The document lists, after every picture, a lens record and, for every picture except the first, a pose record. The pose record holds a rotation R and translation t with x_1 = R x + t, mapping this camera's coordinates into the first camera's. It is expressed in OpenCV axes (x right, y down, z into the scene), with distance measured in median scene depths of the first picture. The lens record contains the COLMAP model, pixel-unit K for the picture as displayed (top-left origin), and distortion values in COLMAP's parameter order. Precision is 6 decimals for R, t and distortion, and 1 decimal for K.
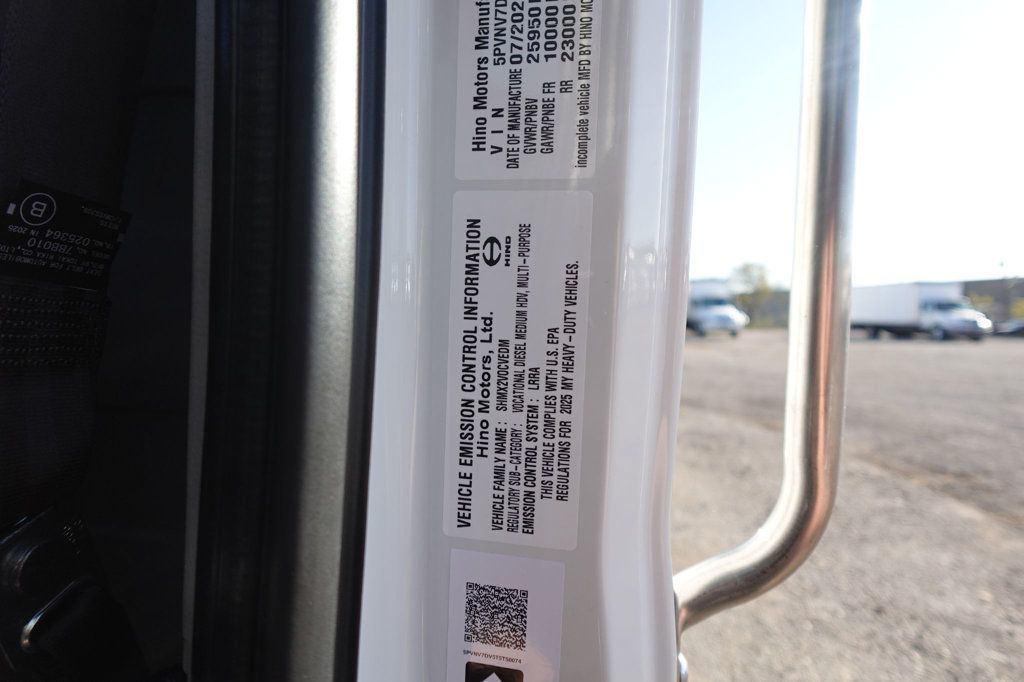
lens RADIAL K [[675.4, 0, 514.6], [0, 675.4, 341.9], [0, 0, 1]] dist [-0.001566, 0.002691]
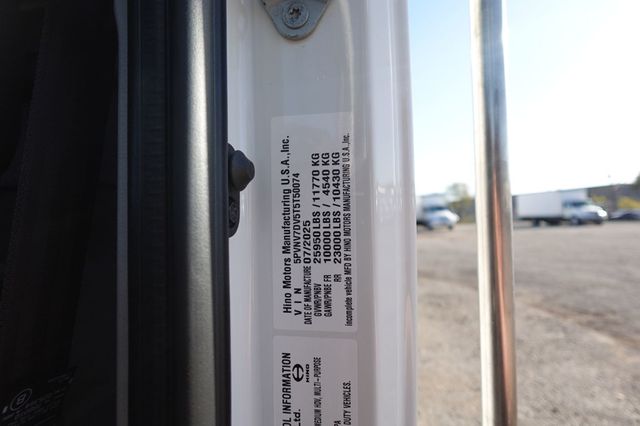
lens RADIAL K [[422.1, 0, 321.6], [0, 422.1, 213.6], [0, 0, 1]] dist [-0.001566, 0.002691]
pose [[0.998504, -0.048111, 0.025964, 0.016539], [0.049871, 0.996156, -0.072021, -0.454375], [-0.022399, 0.073208, 0.997065, -0.064205]]
